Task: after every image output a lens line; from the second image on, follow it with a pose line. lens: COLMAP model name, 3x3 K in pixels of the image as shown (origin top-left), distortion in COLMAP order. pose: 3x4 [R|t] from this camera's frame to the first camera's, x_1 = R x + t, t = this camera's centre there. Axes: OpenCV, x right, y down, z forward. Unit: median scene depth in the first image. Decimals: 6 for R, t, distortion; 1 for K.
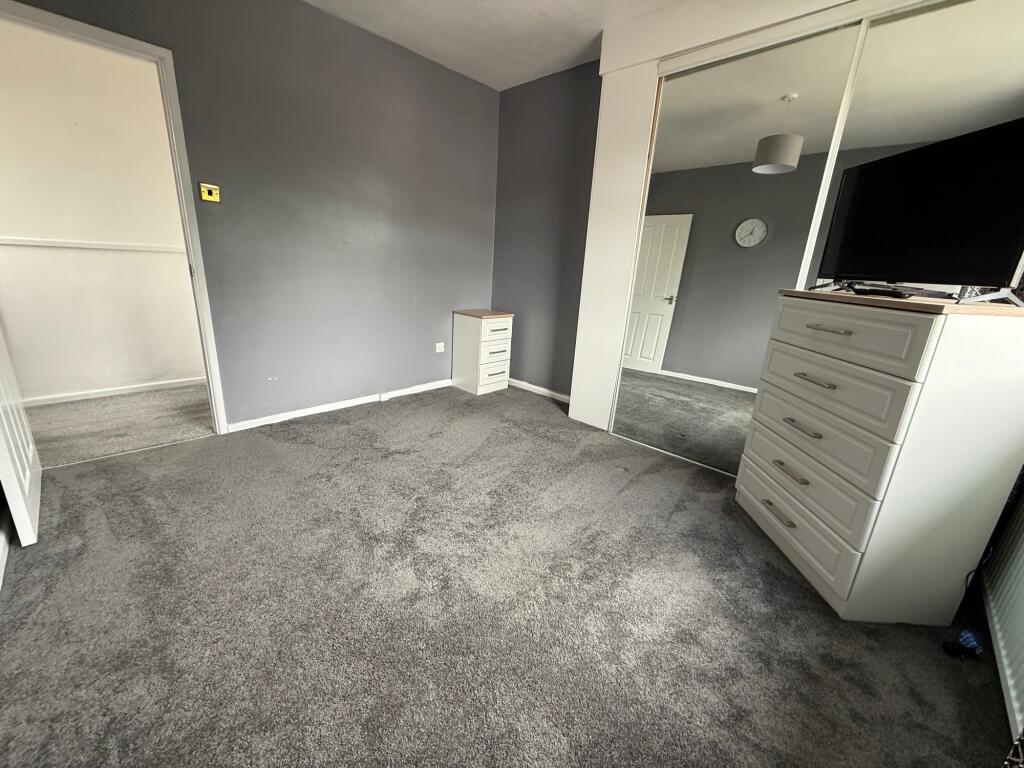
lens RADIAL K [[406.8, 0, 507.9], [0, 406.8, 382.4], [0, 0, 1]] dist [0.001486, 0.000182]
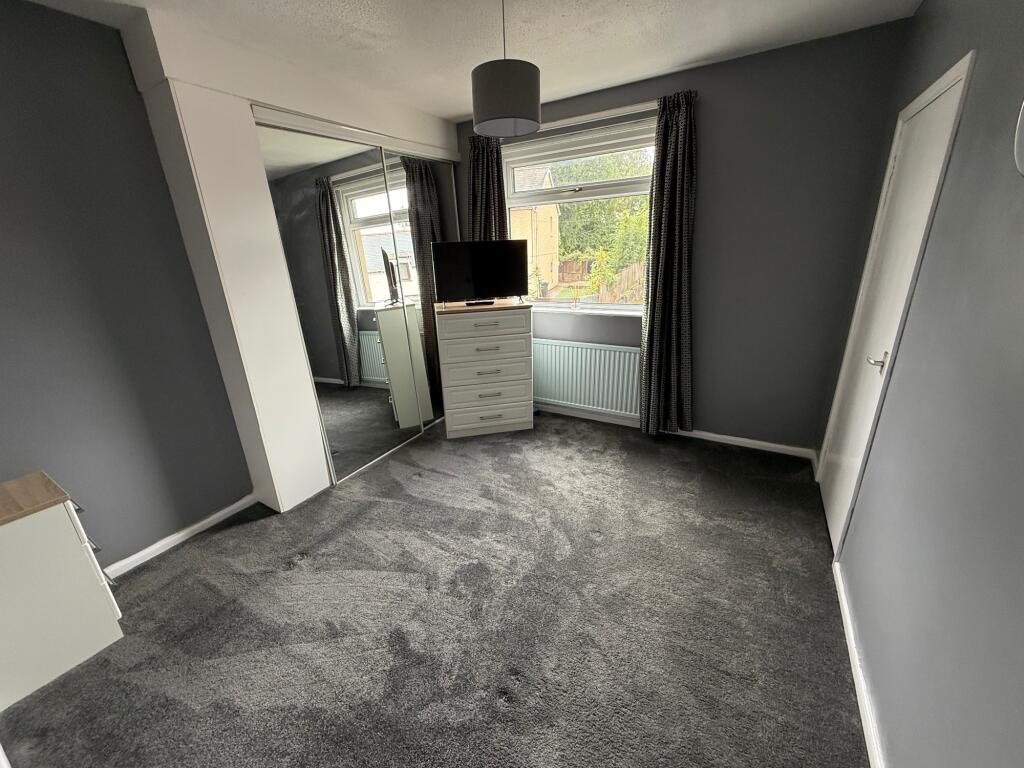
lens RADIAL K [[406.8, 0, 507.9], [0, 406.8, 382.4], [0, 0, 1]] dist [0.001486, 0.000182]
pose [[-0.232206, -0.352379, 0.906592, -0.919579], [0.298276, 0.861364, 0.411197, -0.518269], [-0.925803, 0.365897, -0.094907, 0.887562]]
